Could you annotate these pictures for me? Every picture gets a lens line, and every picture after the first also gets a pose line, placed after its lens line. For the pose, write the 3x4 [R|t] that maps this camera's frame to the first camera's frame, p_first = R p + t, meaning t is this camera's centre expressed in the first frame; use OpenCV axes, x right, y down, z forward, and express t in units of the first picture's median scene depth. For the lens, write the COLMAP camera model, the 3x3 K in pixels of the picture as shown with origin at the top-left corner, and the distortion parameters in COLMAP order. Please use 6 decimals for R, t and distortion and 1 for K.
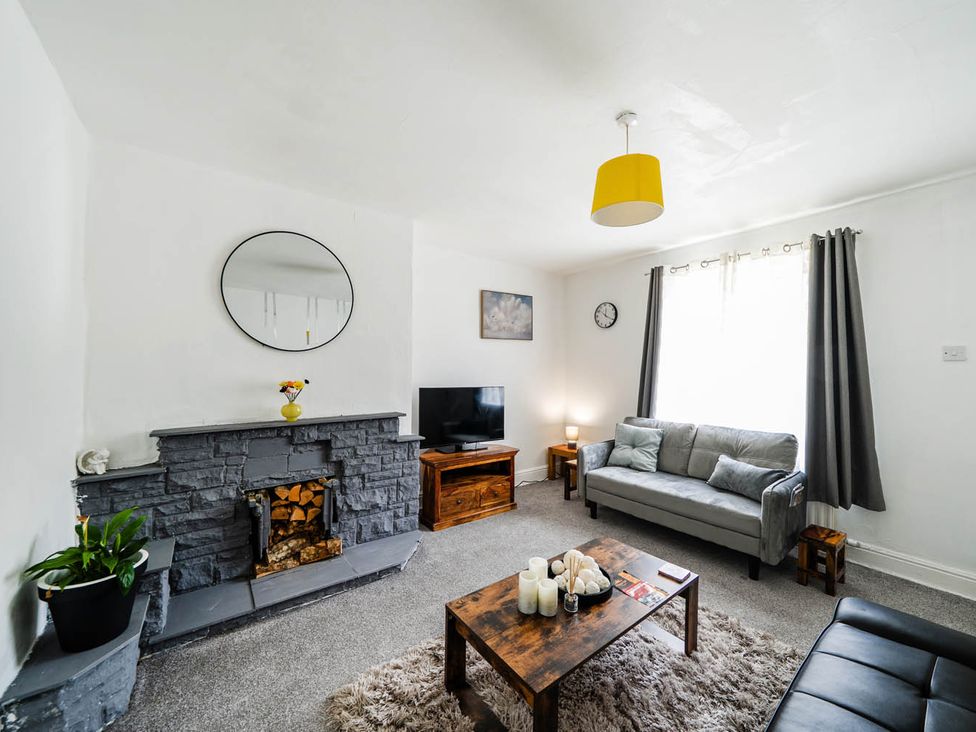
lens RADIAL K [[377.5, 0, 489.2], [0, 377.5, 363.0], [0, 0, 1]] dist [-0.008812, -0.000722]
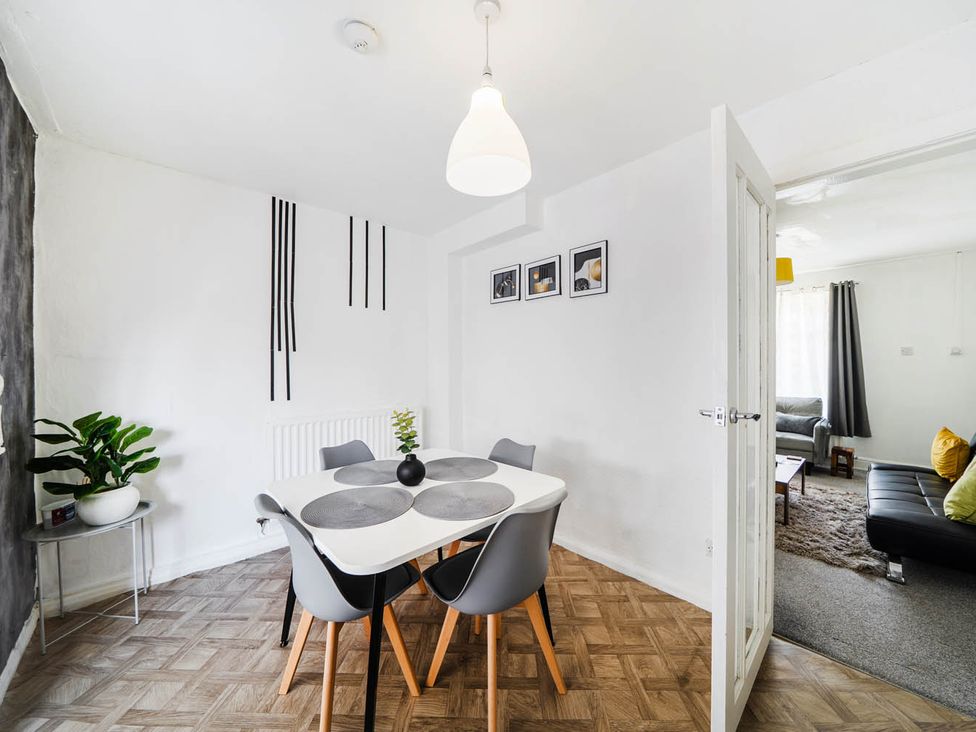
lens RADIAL K [[377.5, 0, 488.0], [0, 377.5, 364.5], [0, 0, 1]] dist [-0.008812, -0.000722]
pose [[0.994440, -0.006123, 0.105125, -1.049746], [0.005079, 0.999935, 0.010201, 0.013103], [-0.105181, -0.009611, 0.994407, -0.654476]]
